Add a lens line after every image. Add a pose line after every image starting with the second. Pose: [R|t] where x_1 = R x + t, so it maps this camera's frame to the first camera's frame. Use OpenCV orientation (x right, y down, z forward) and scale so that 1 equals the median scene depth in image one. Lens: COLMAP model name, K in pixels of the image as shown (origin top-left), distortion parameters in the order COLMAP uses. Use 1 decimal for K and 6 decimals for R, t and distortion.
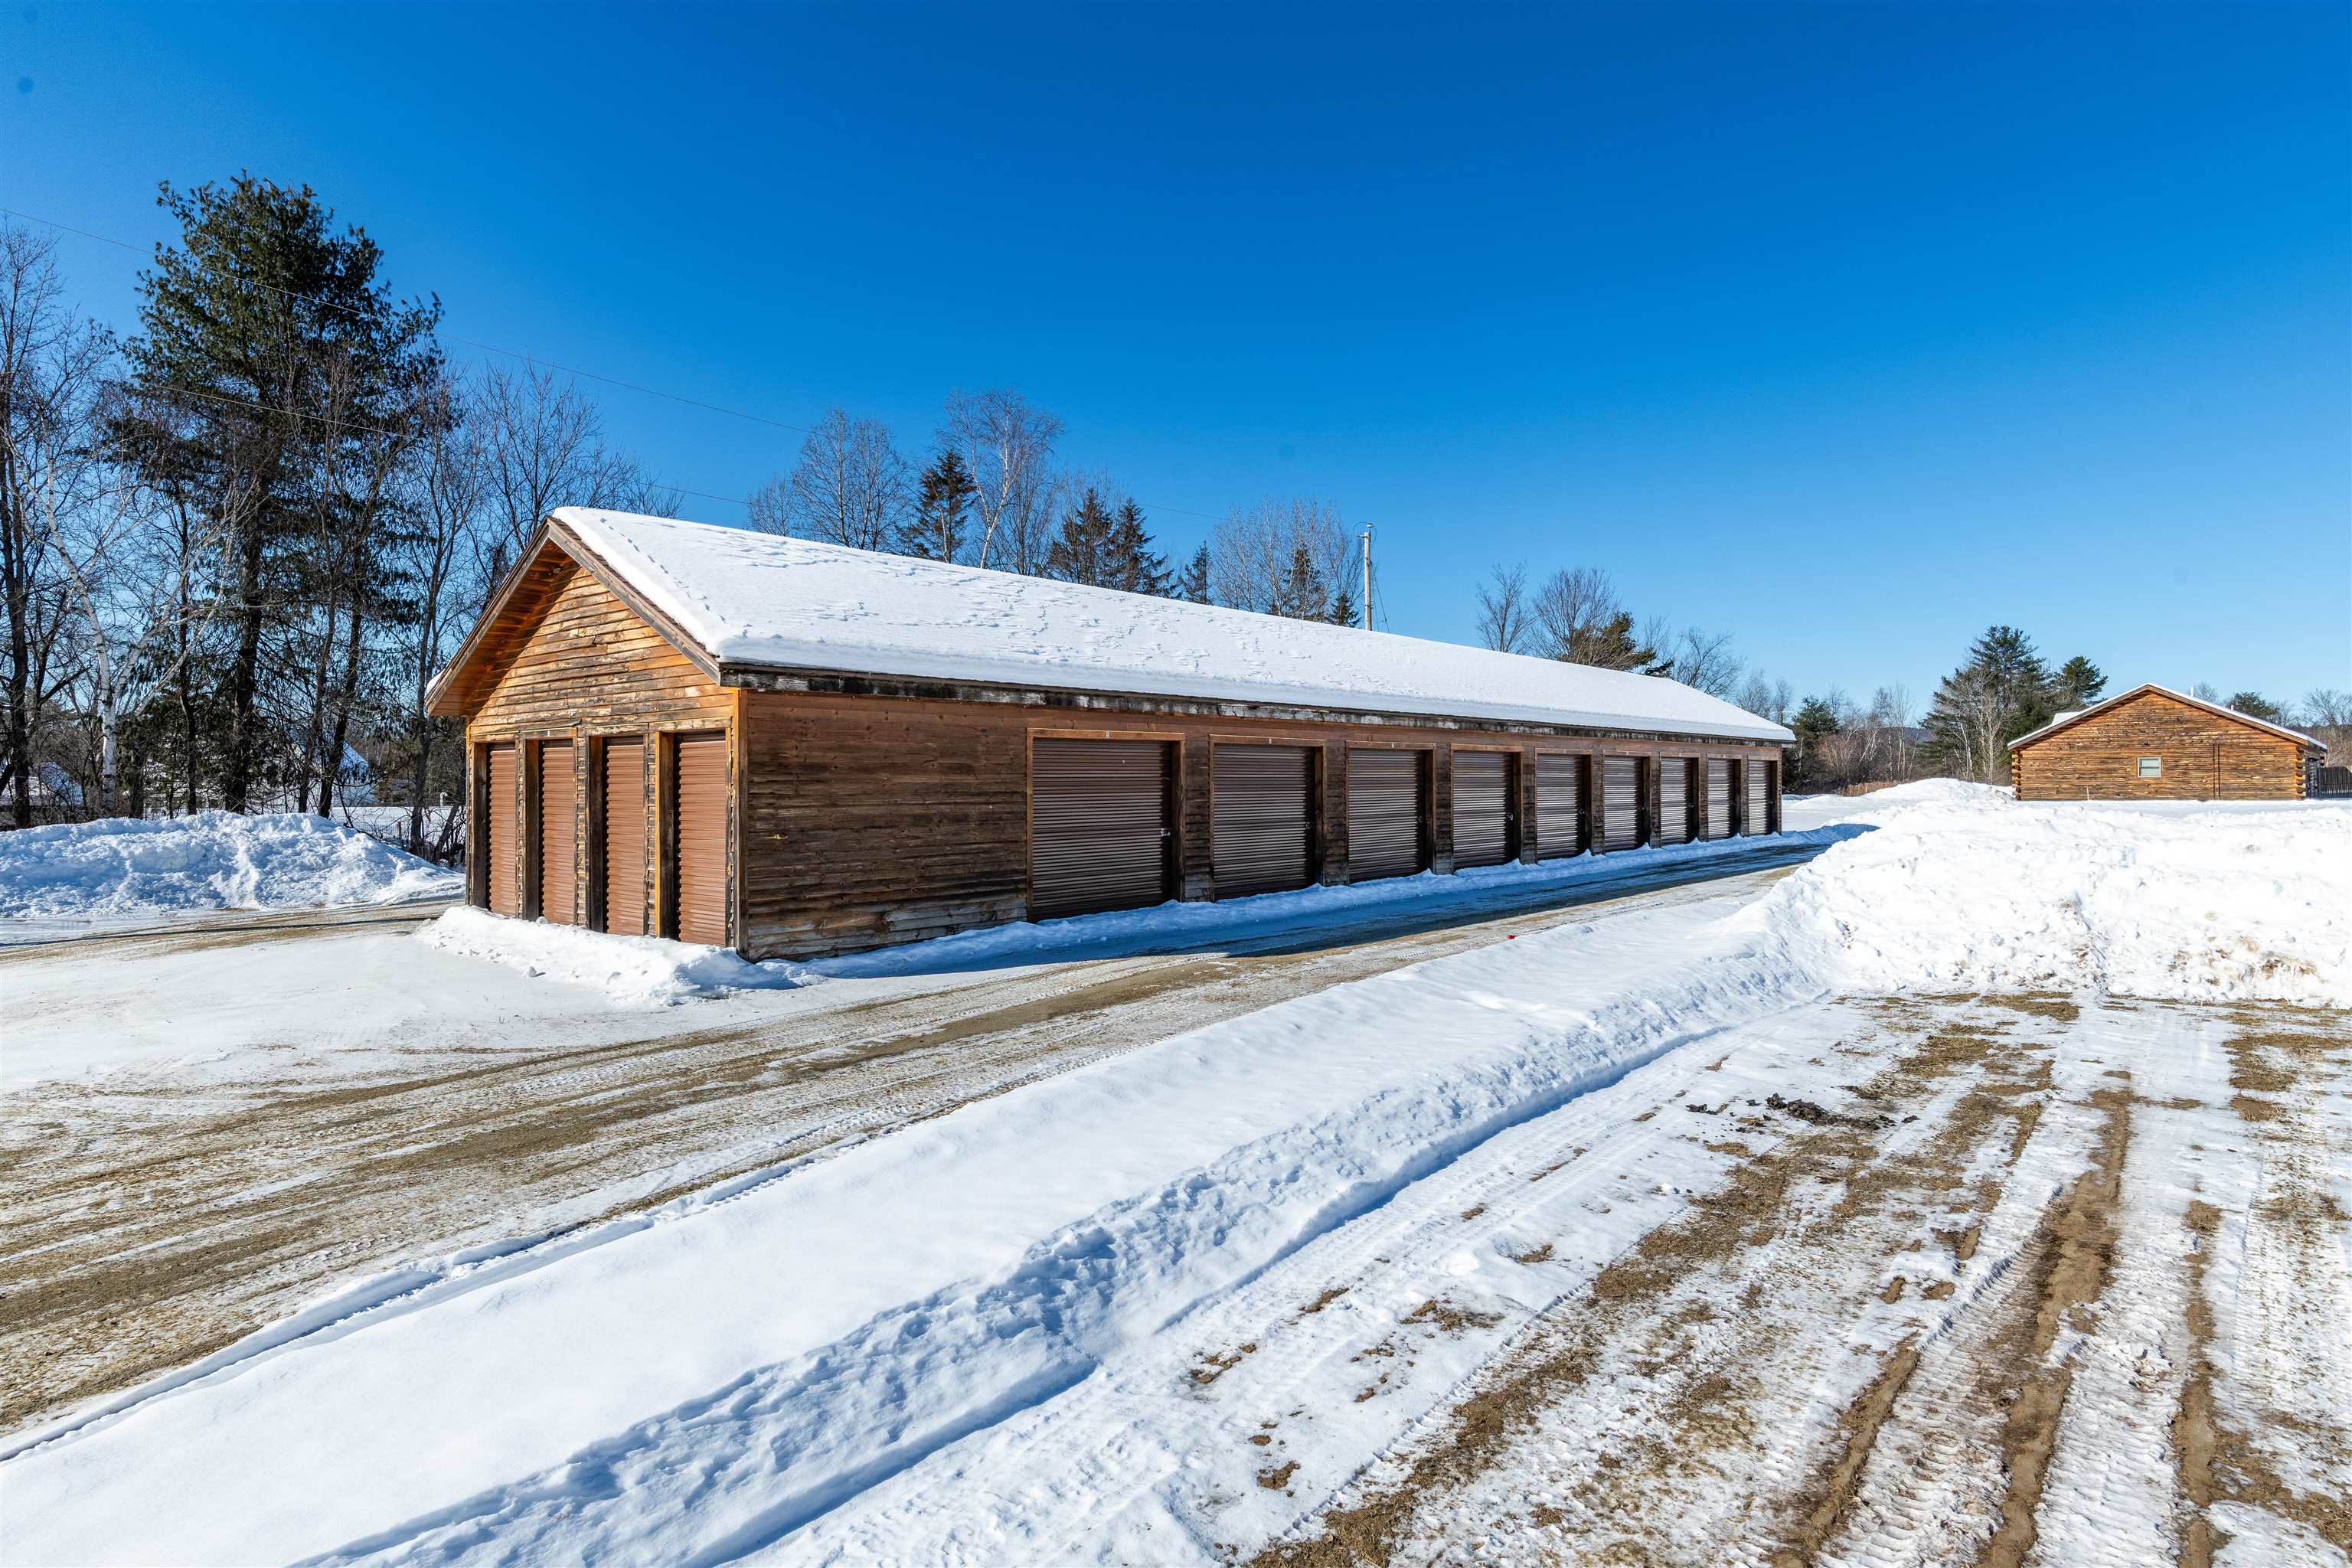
lens RADIAL K [[1200.1, 0, 1175.5], [0, 1200.1, 785.5], [0, 0, 1]] dist [0.019767, 0.000247]
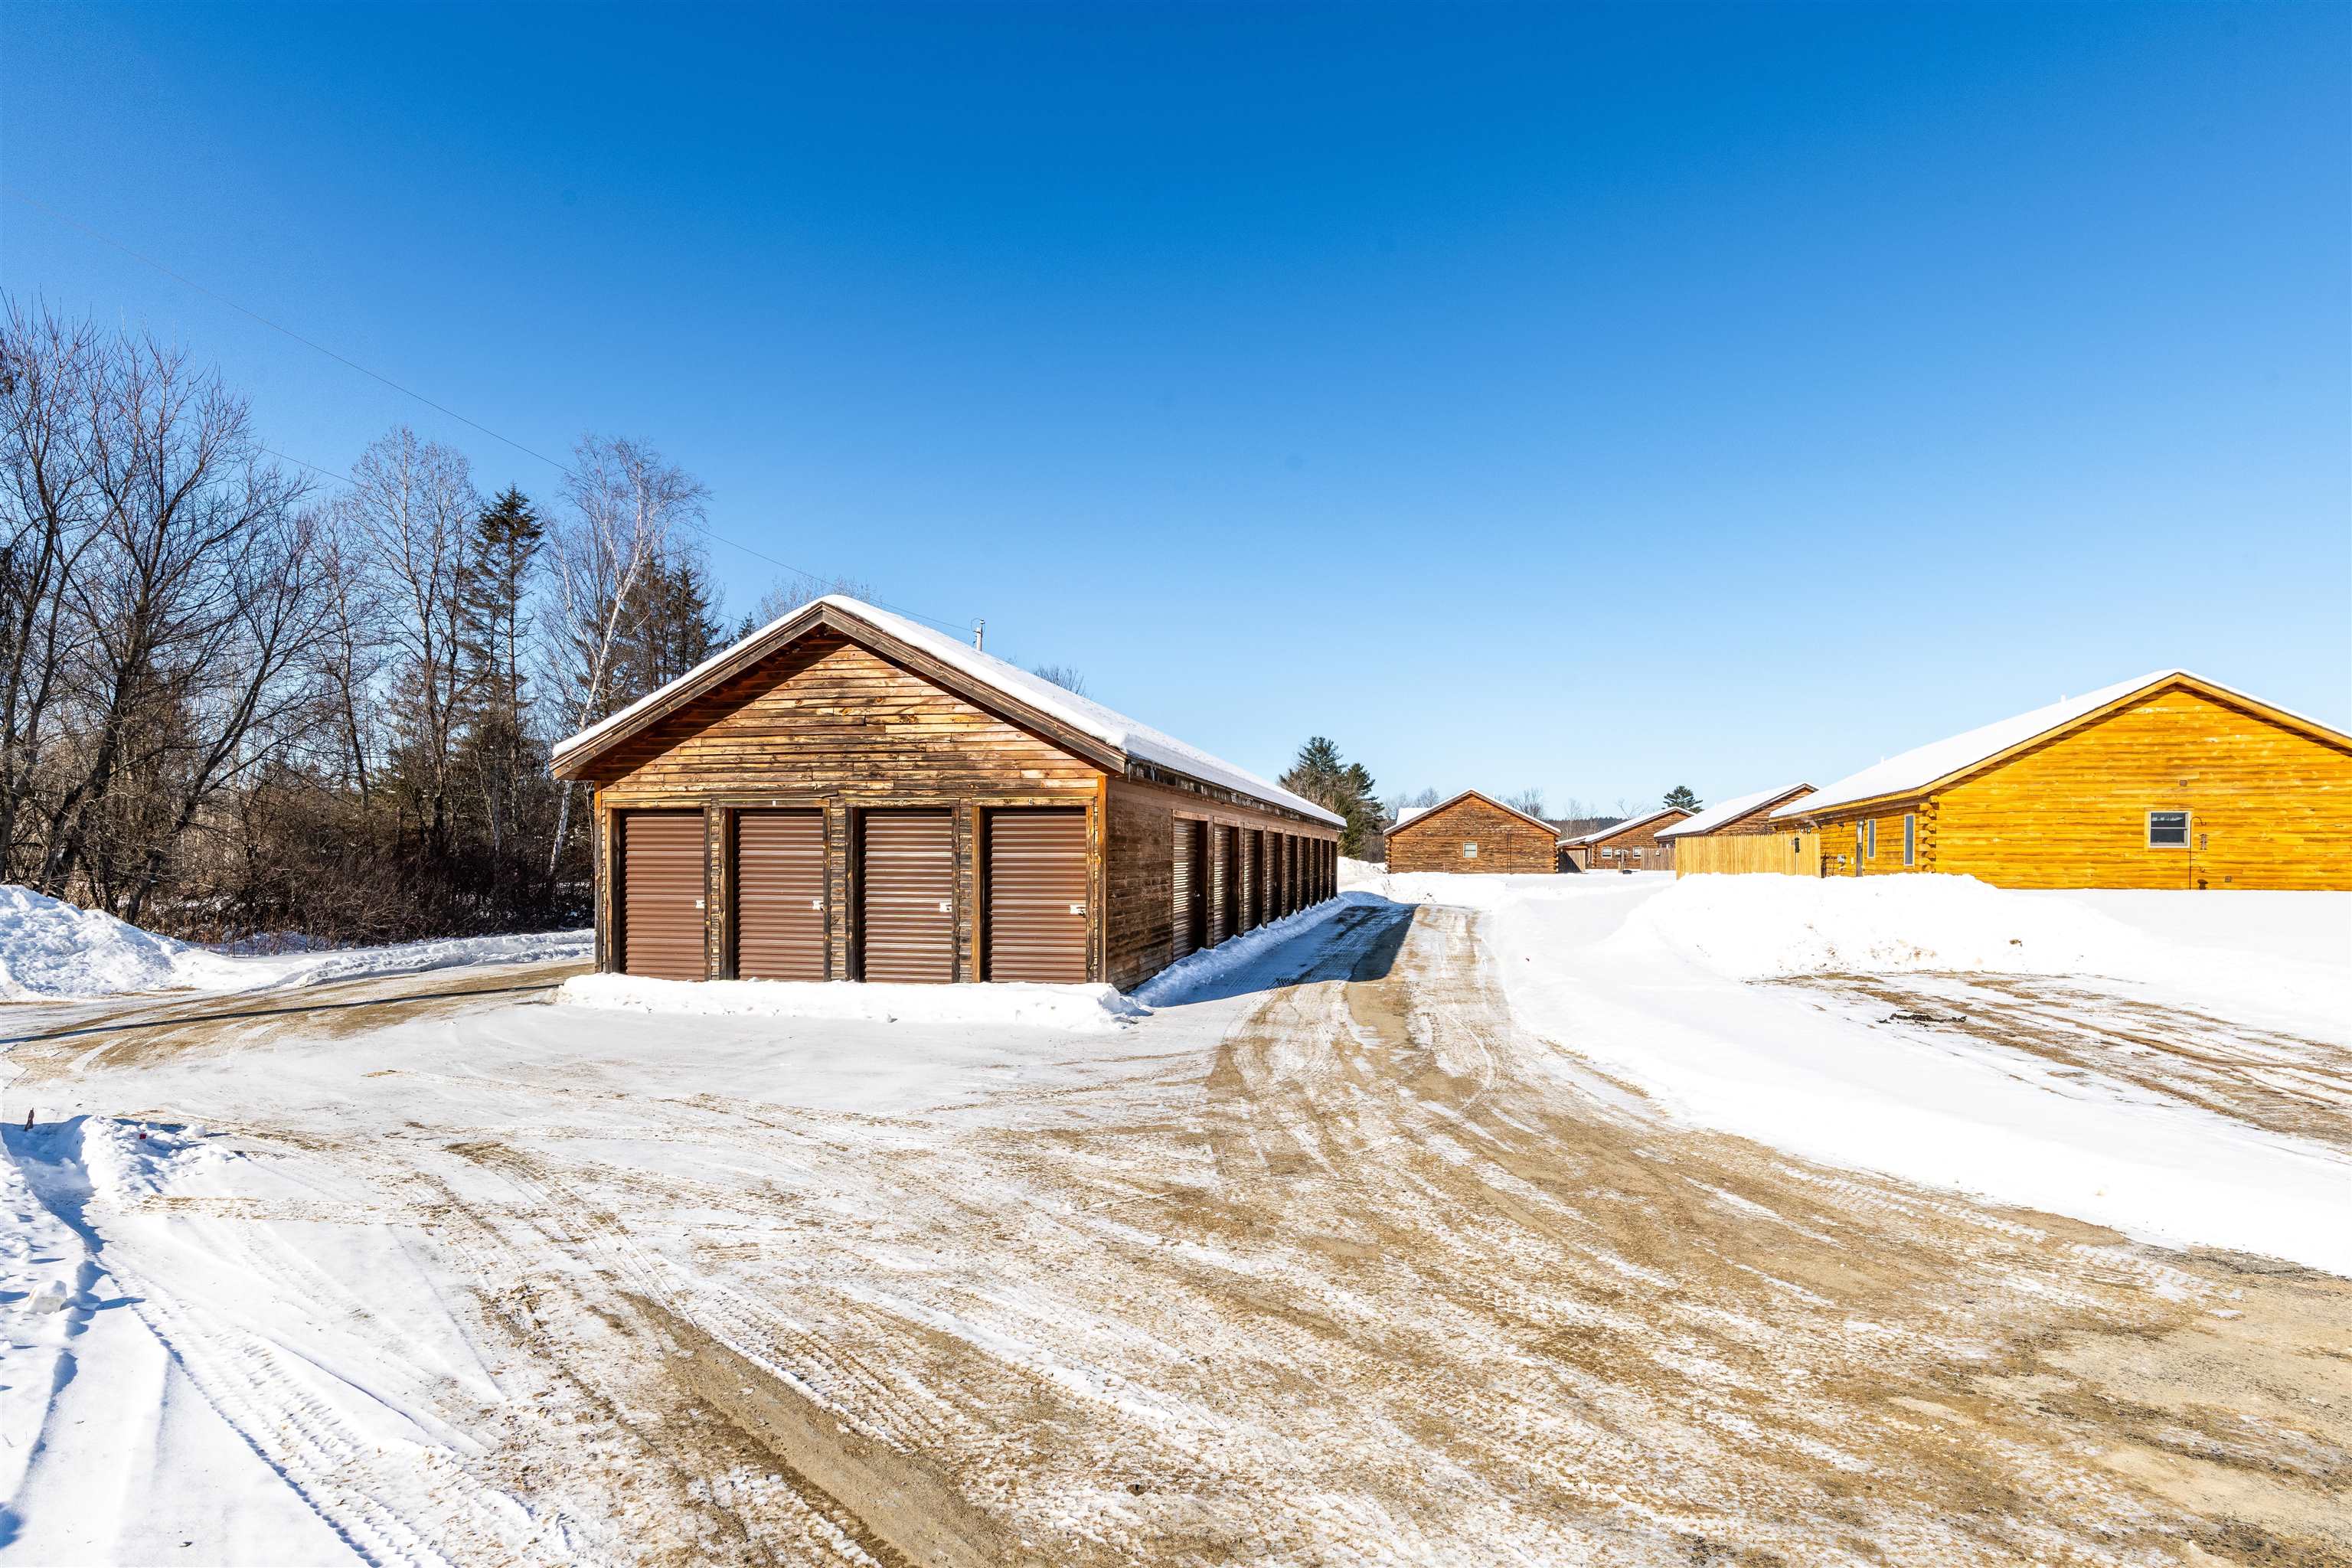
lens RADIAL K [[1156.8, 0, 1177.1], [0, 1156.8, 863.4], [0, 0, 1]] dist [0.015592, -0.000026]
pose [[0.887055, 0.004593, 0.461640, -0.385642], [-0.005569, 0.999984, 0.000753, 0.003988], [-0.461629, -0.003239, 0.887067, -0.036137]]
